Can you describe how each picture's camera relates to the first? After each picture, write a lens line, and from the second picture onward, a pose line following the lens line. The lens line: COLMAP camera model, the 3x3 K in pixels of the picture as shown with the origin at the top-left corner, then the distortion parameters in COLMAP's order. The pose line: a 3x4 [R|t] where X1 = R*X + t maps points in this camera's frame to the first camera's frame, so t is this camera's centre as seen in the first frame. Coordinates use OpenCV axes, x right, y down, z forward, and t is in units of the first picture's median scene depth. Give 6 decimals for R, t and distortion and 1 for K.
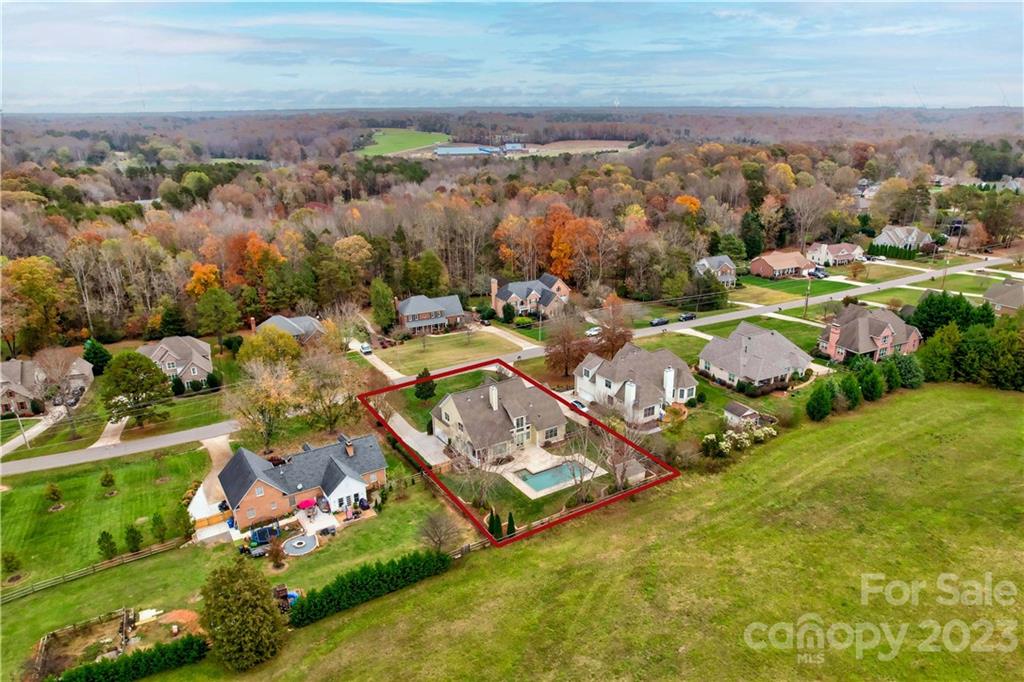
lens RADIAL K [[692.3, 0, 515.9], [0, 692.3, 362.1], [0, 0, 1]] dist [-0.087678, 0.089777]
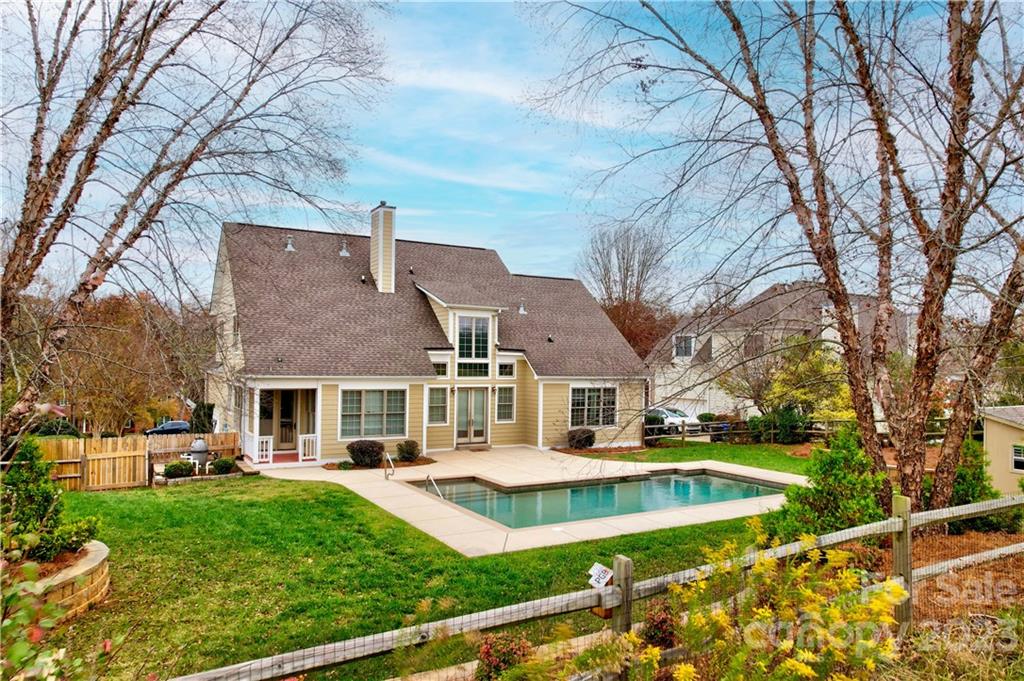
lens RADIAL K [[695.9, 0, 513.9], [0, 695.9, 371.9], [0, 0, 1]] dist [-0.039559, 0.000167]
pose [[0.998579, 0.025877, -0.046581, 0.025078], [-0.039804, 0.943424, -0.329192, 0.138880], [0.035427, 0.330578, 0.943114, 0.571735]]
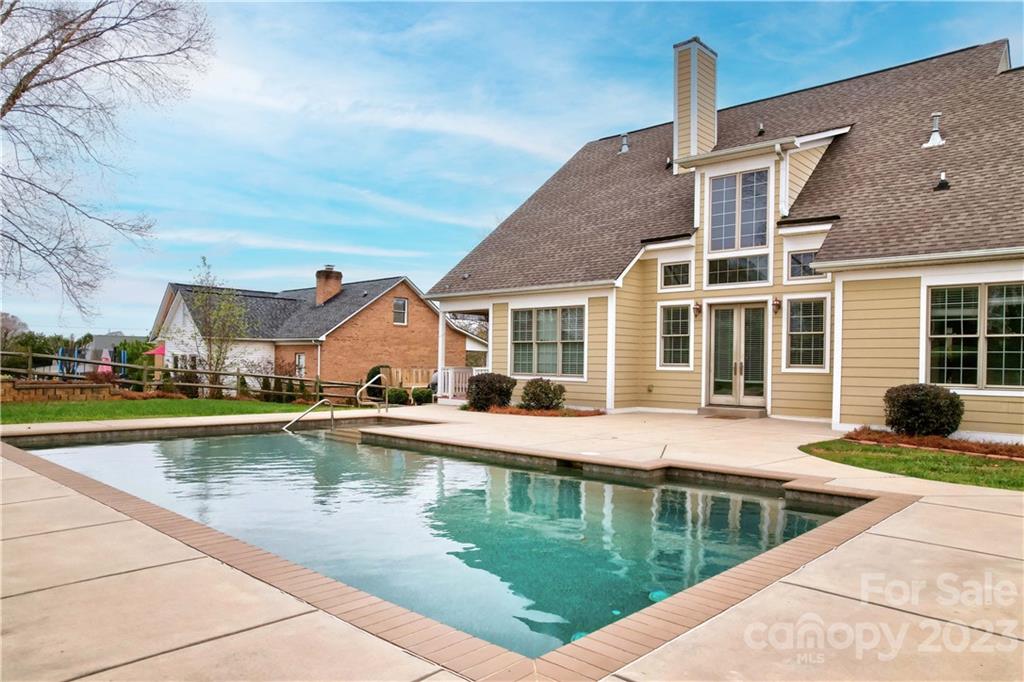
lens RADIAL K [[692.3, 0, 515.9], [0, 692.3, 362.1], [0, 0, 1]] dist [-0.087678, 0.089777]
pose [[0.249096, 0.017596, -0.968319, 0.097340], [-0.348905, 0.934328, -0.072776, 0.106688], [0.903447, 0.355980, 0.238877, 0.705494]]
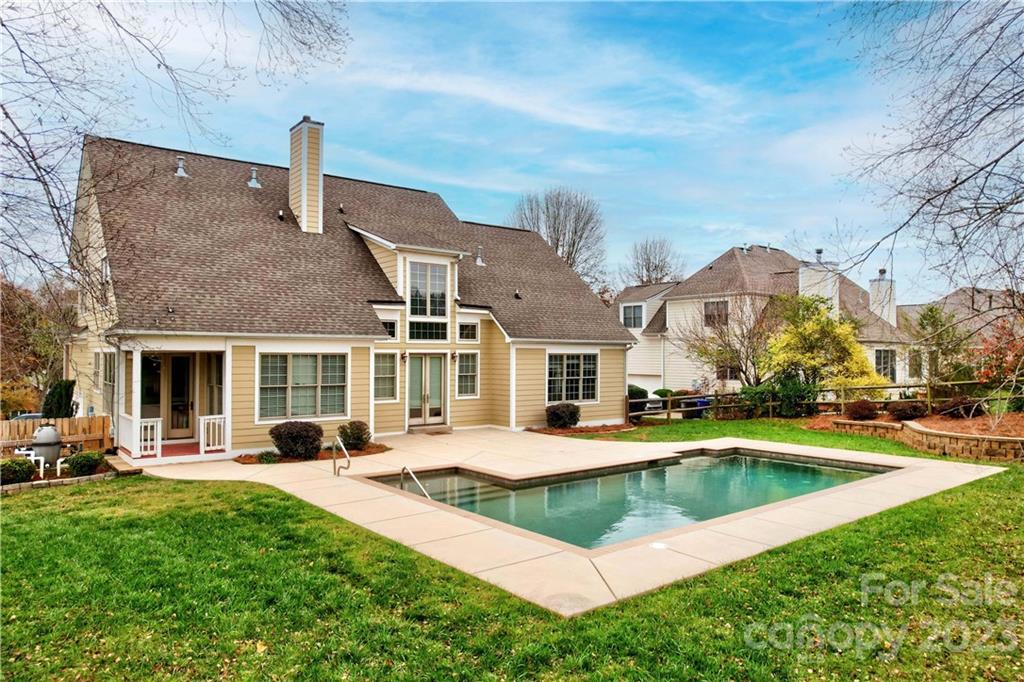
lens RADIAL K [[692.3, 0, 515.9], [0, 692.3, 362.1], [0, 0, 1]] dist [-0.087678, 0.089777]
pose [[0.993923, 0.014711, 0.109090, 0.007158], [0.022144, 0.944048, -0.329064, 0.131248], [-0.107827, 0.329480, 0.937985, 0.613374]]
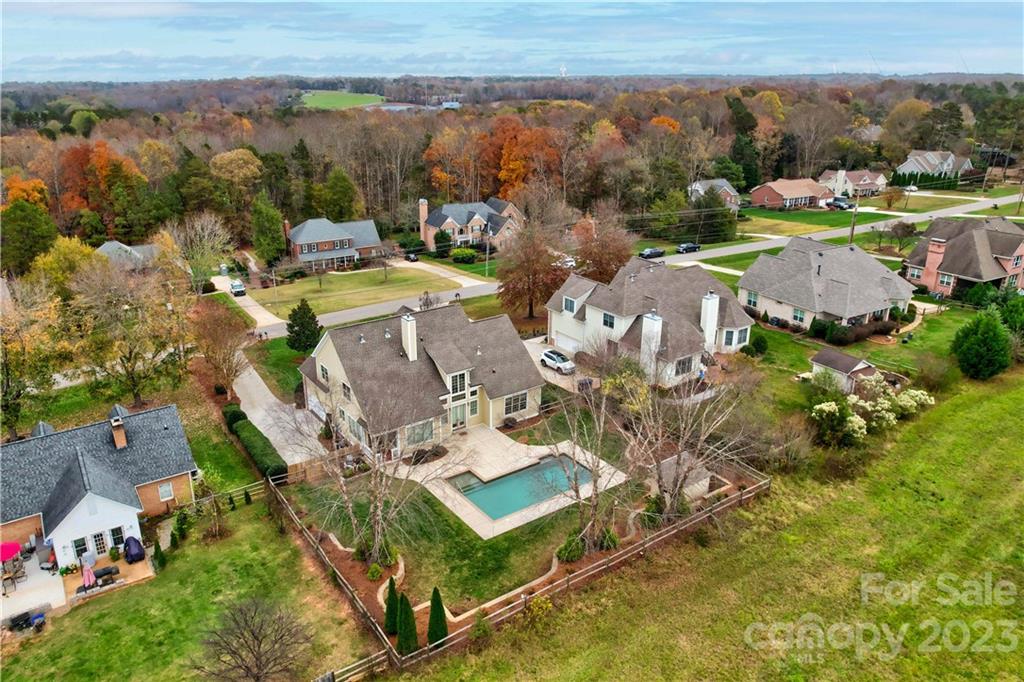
lens RADIAL K [[713.7, 0, 466.1], [0, 713.7, 339.6], [0, 0, 1]] dist [-0.100905, 0.091777]
pose [[0.999866, -0.002563, 0.016156, 0.002150], [0.002563, 0.999997, 0.000019, 0.040276], [-0.016156, 0.000022, 0.999869, 0.337172]]
